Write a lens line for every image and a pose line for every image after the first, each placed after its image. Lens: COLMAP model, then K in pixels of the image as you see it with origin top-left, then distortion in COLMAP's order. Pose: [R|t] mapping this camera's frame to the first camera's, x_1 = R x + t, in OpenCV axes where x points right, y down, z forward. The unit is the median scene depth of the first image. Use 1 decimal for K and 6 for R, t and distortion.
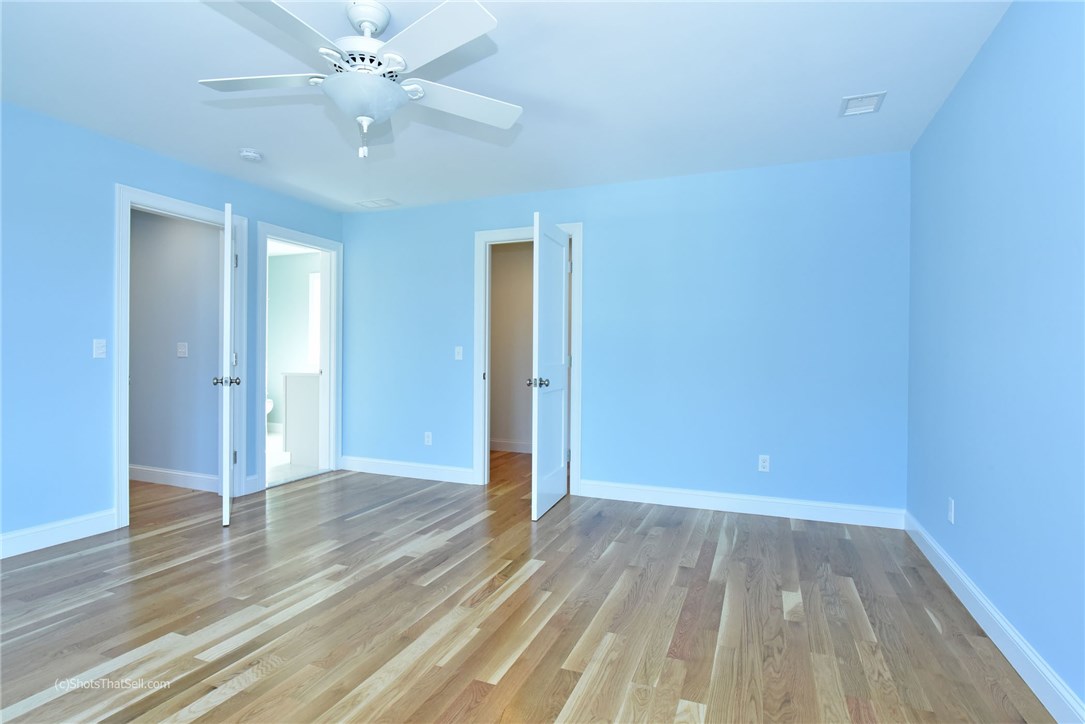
lens RADIAL K [[568.1, 0, 540.5], [0, 568.1, 360.3], [0, 0, 1]] dist [-0.013983, -0.003658]
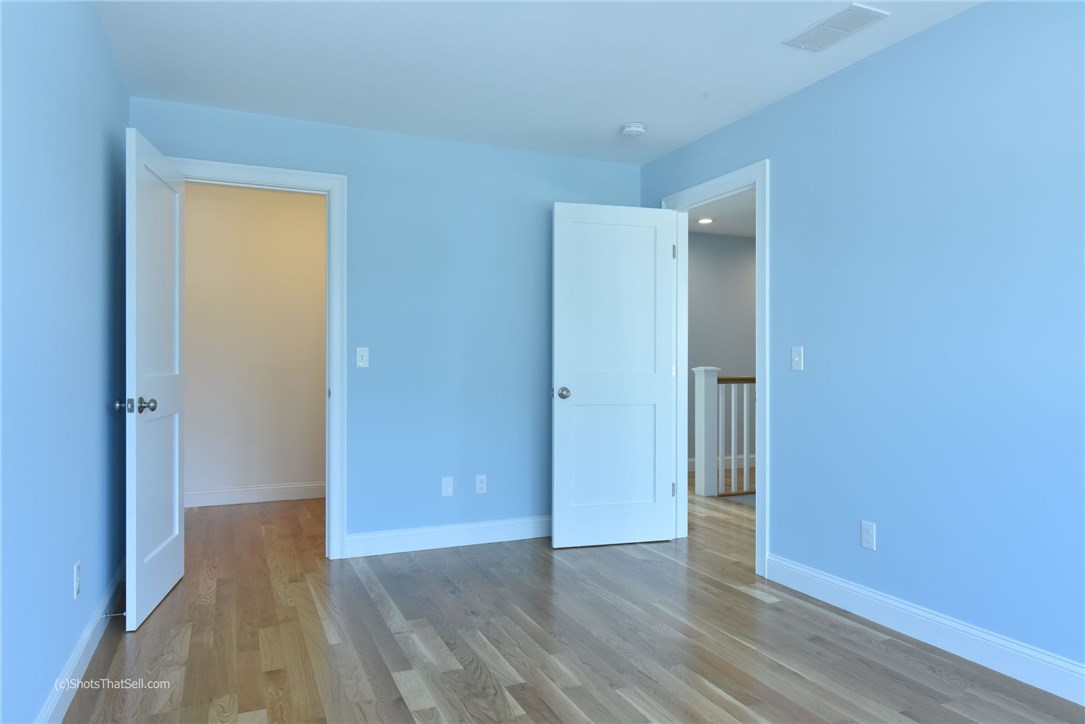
lens RADIAL K [[740.0, 0, 545.2], [0, 740.0, 360.2], [0, 0, 1]] dist [0.010833, 0.001899]
pose [[0.700712, -0.008298, 0.713396, -0.269860], [0.013975, 0.999900, -0.002095, -0.002103], [-0.713307, 0.011438, 0.700758, 0.114665]]
